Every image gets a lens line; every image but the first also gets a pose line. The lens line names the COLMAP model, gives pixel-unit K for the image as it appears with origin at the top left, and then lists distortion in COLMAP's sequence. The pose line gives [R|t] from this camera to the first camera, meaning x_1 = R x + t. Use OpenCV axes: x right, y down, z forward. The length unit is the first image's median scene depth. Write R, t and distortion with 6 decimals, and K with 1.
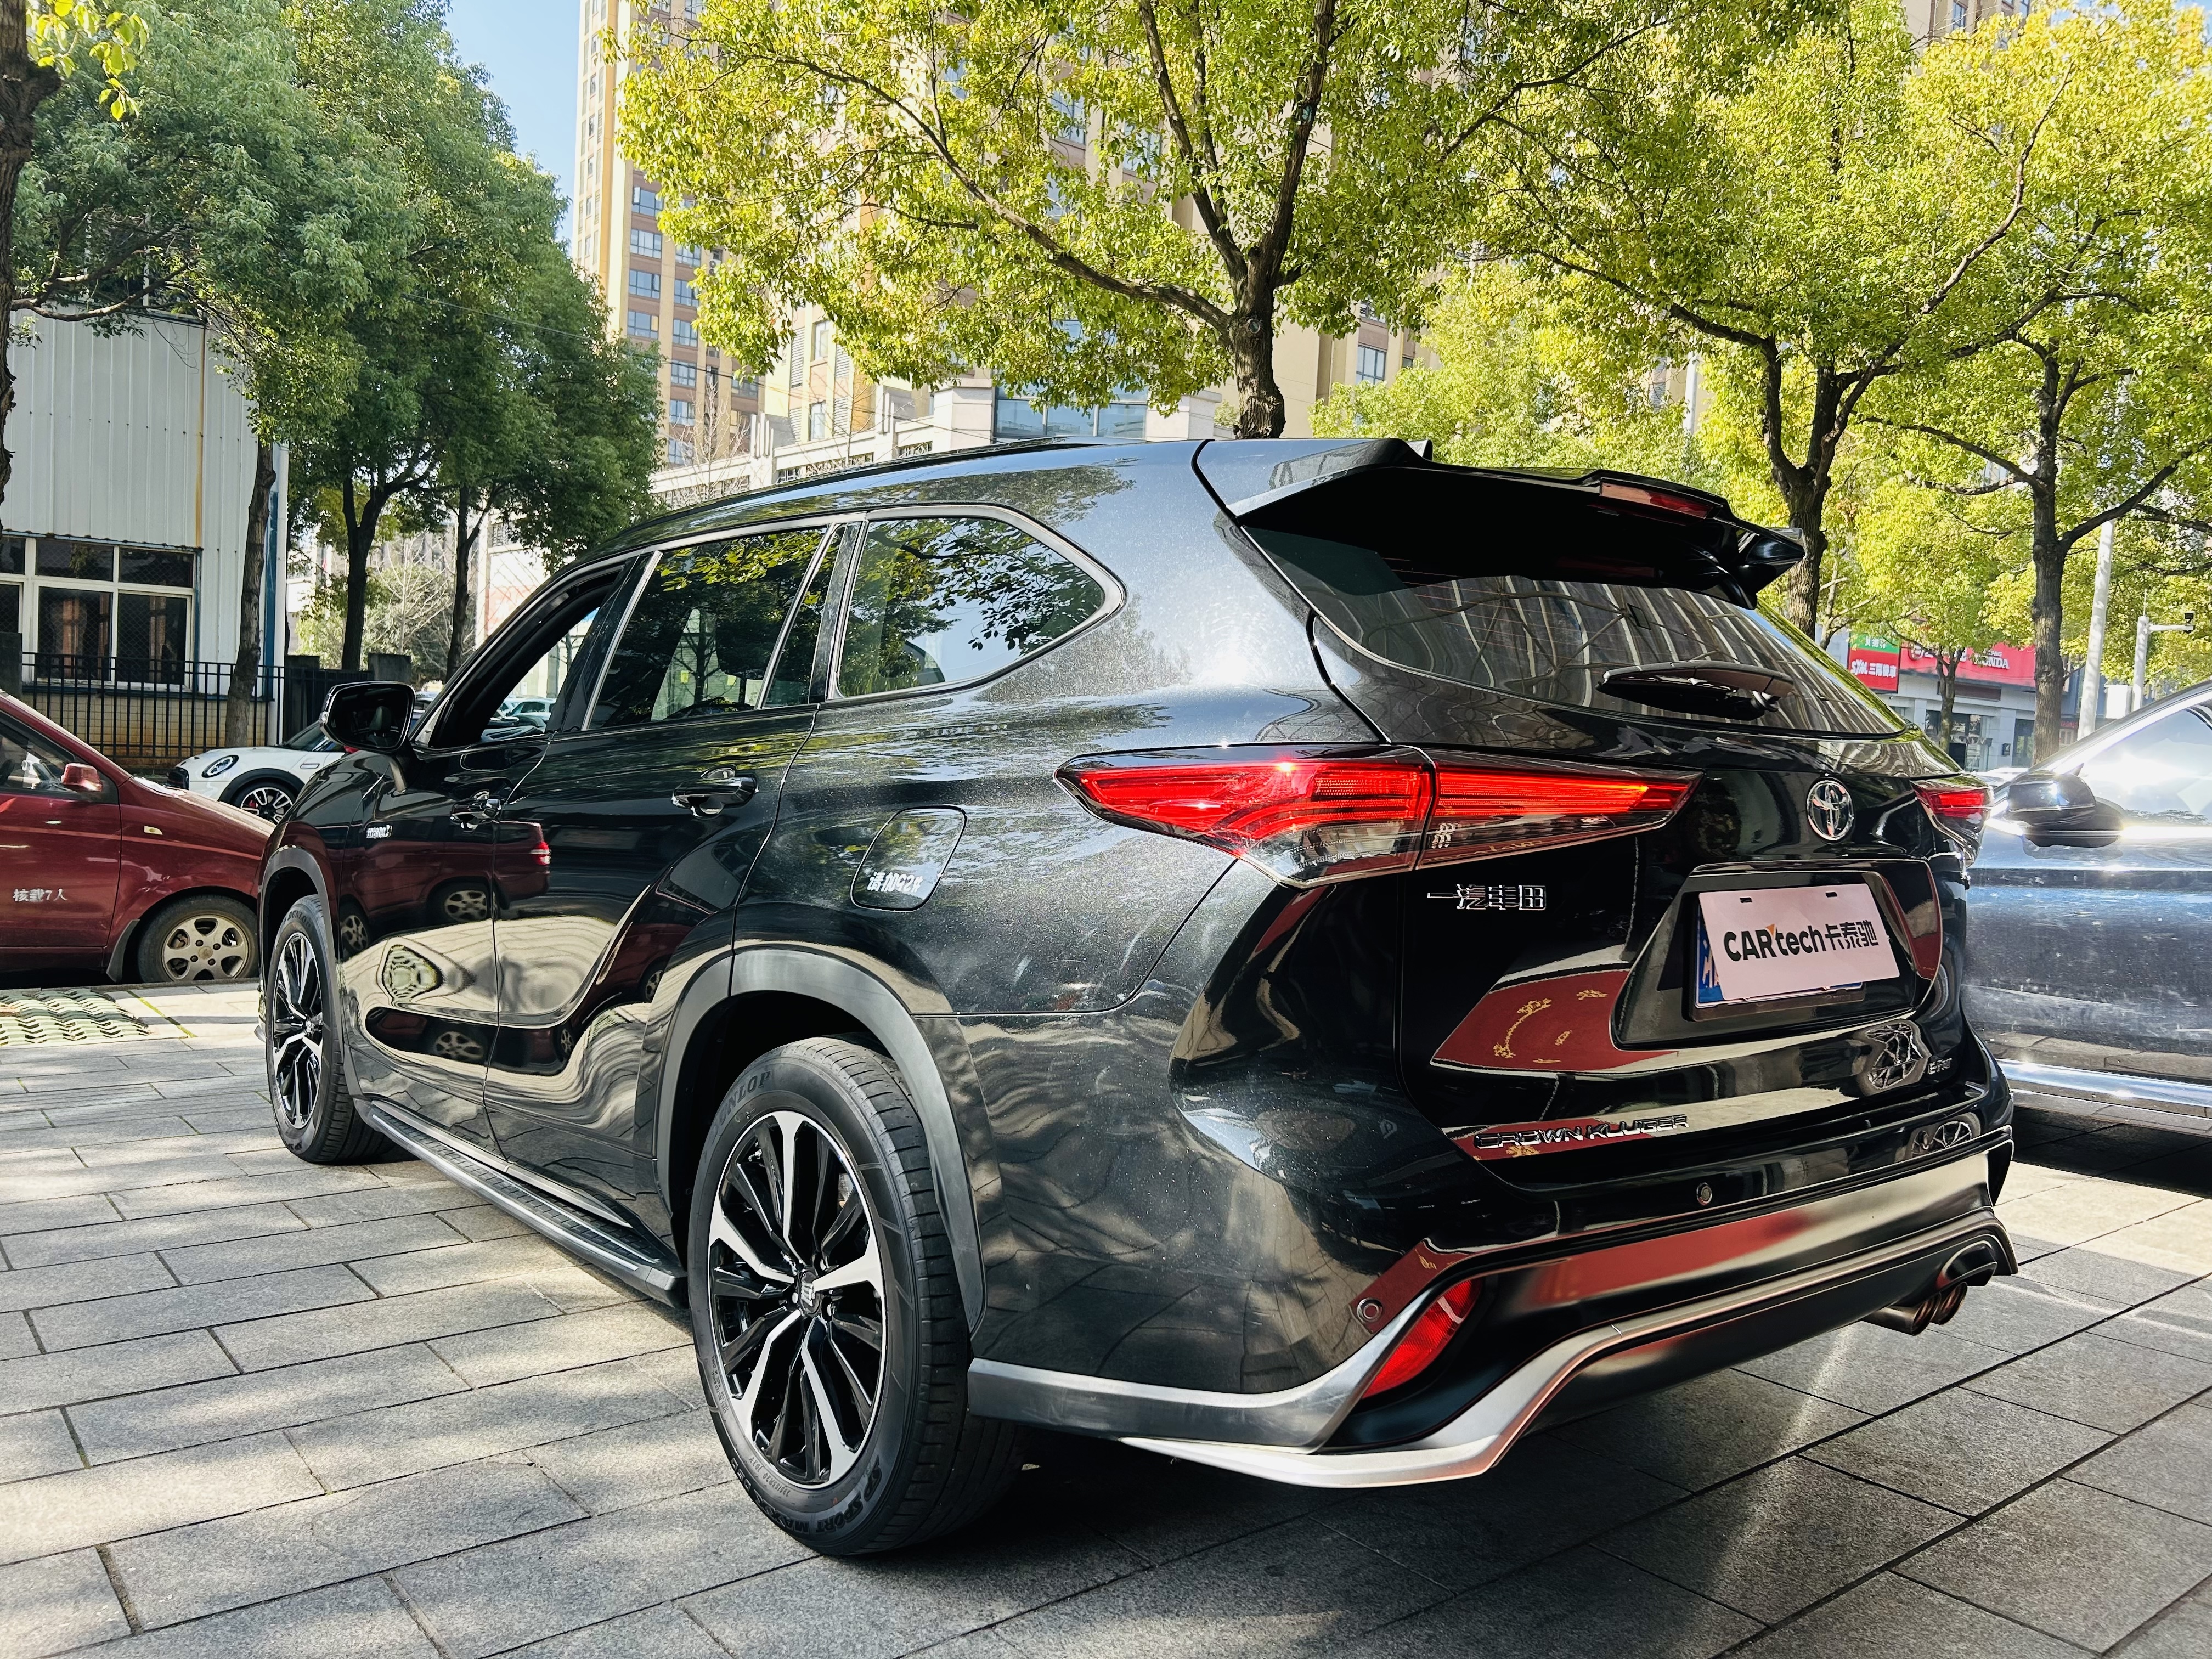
lens RADIAL K [[1663.2, 0, 1108.9], [0, 1663.2, 830.0], [0, 0, 1]] dist [0.035303, -0.040798]
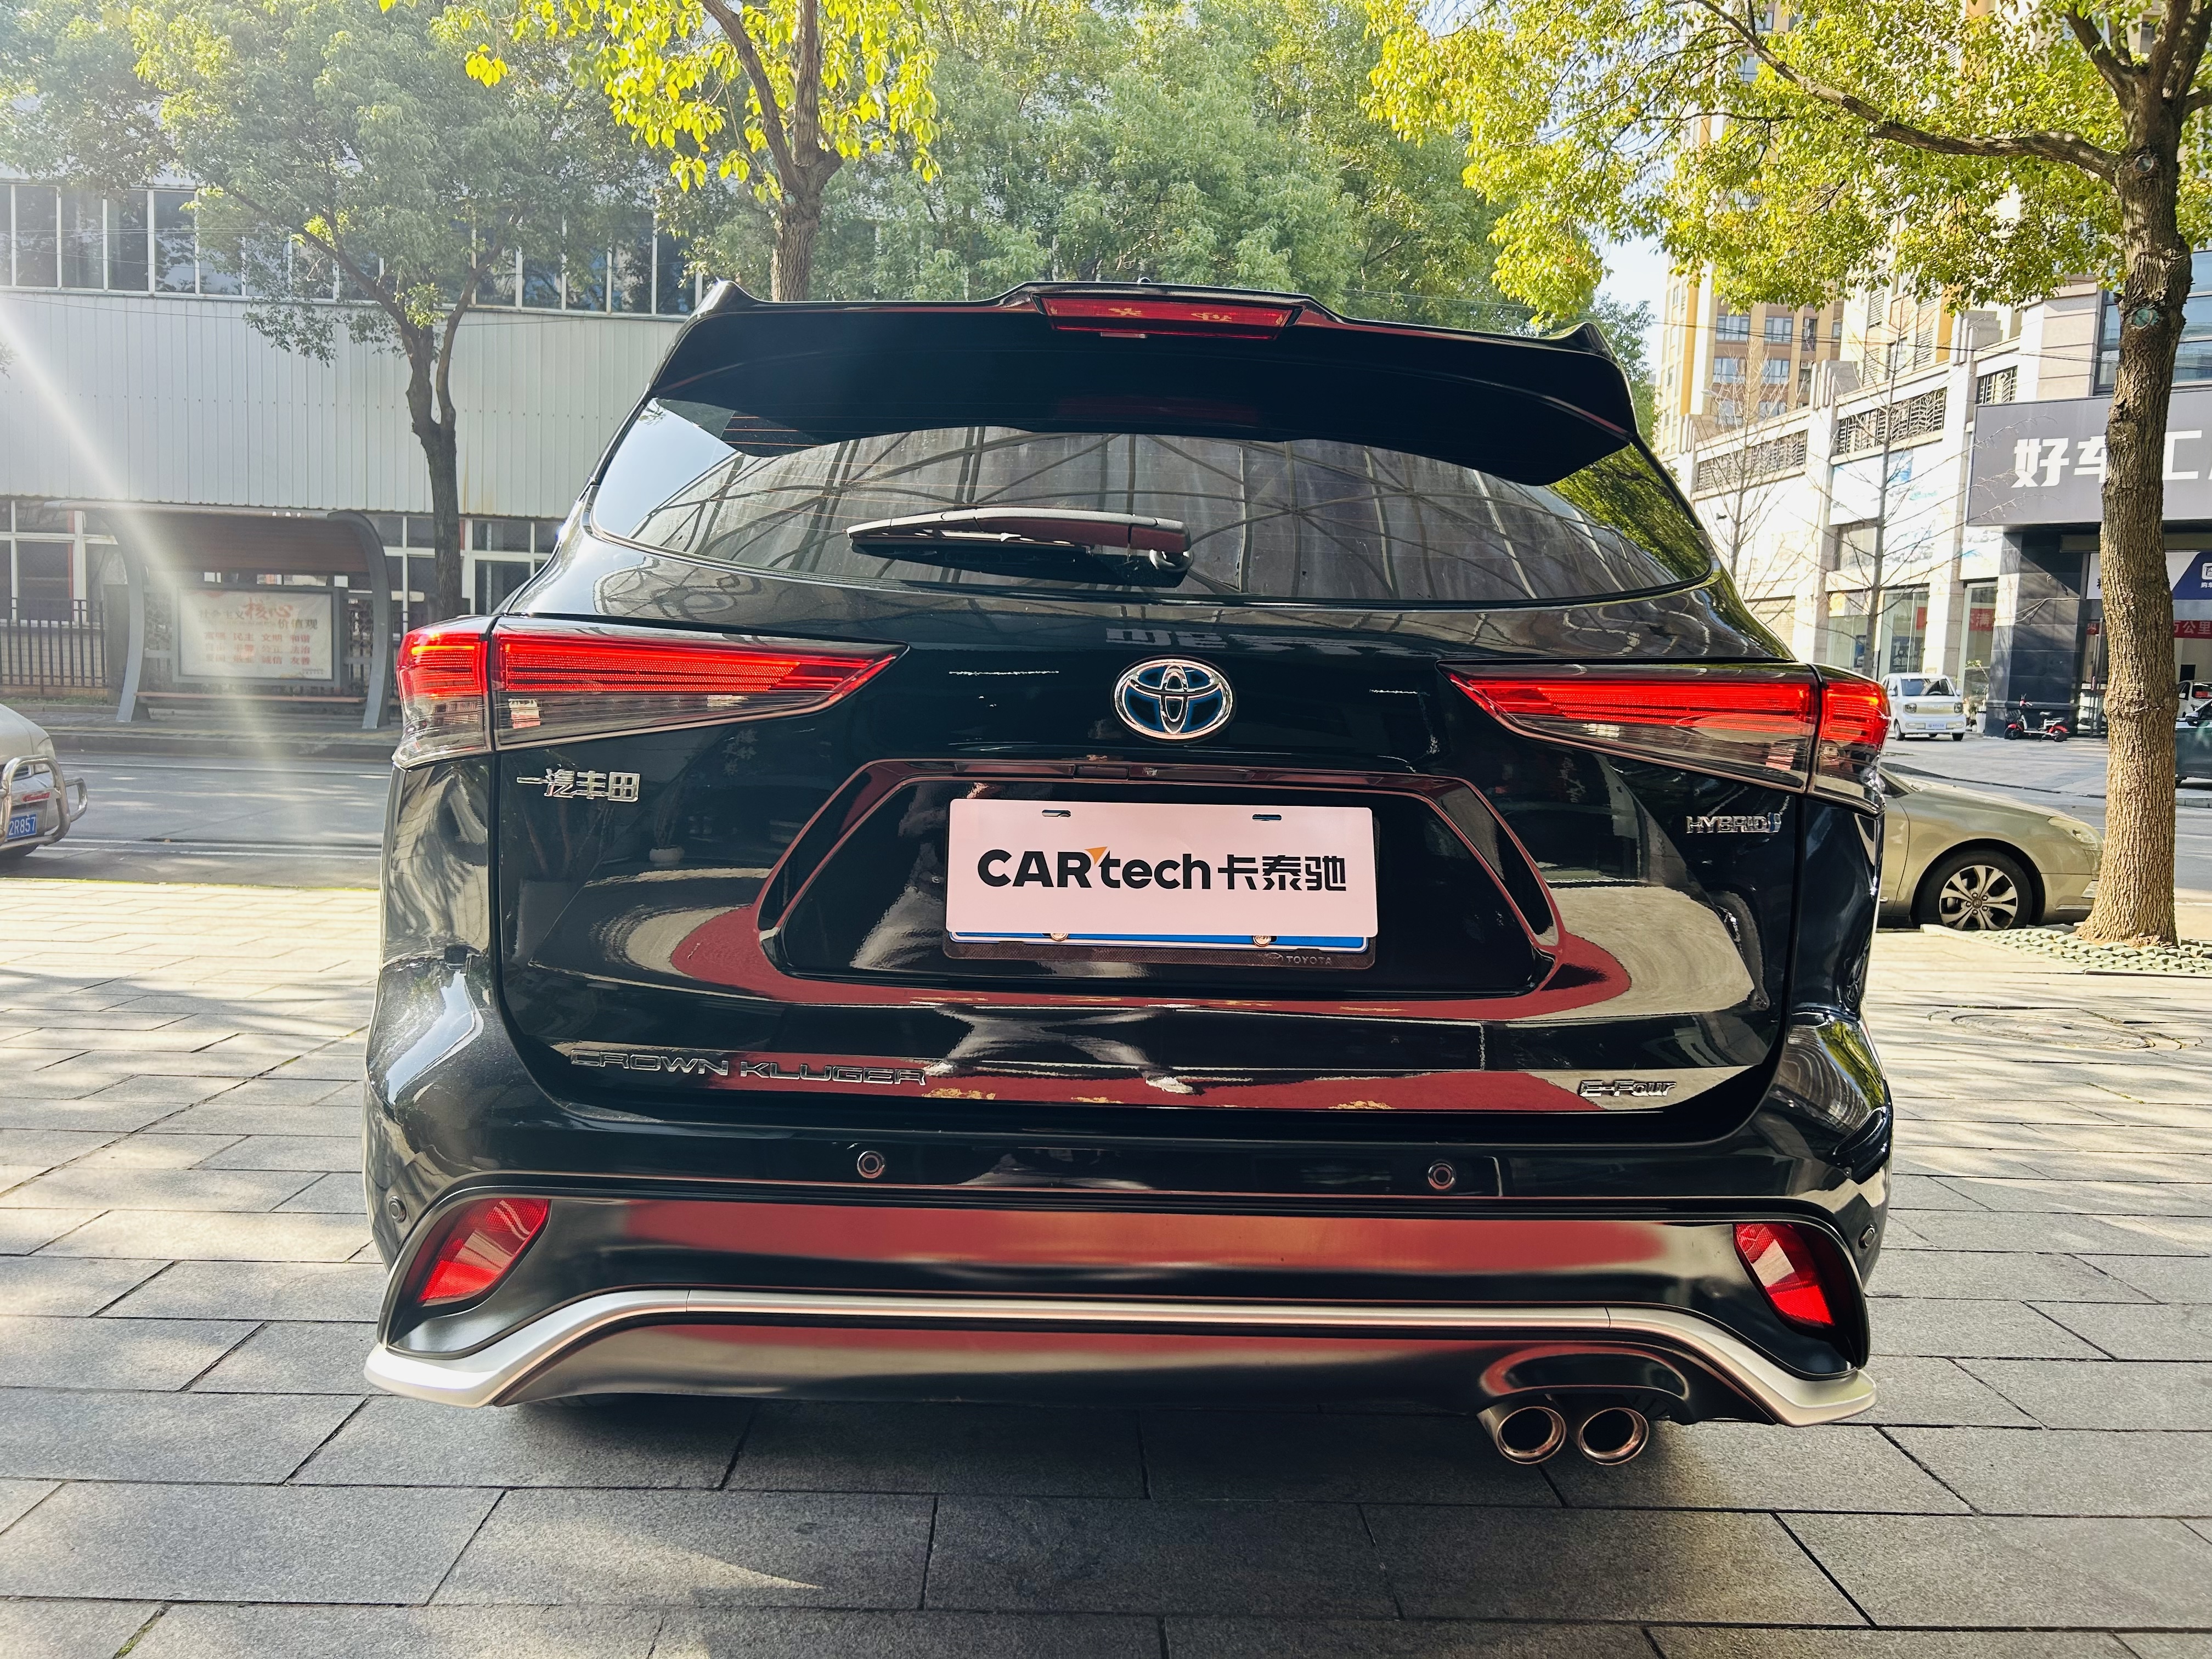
lens RADIAL K [[1663.2, 0, 1110.9], [0, 1663.2, 834.5], [0, 0, 1]] dist [0.035303, -0.040798]
pose [[0.806305, 0.039705, -0.590165, 0.610255], [-0.030040, 0.999206, 0.026182, 0.022152], [0.590736, -0.003383, 0.806858, 0.277844]]
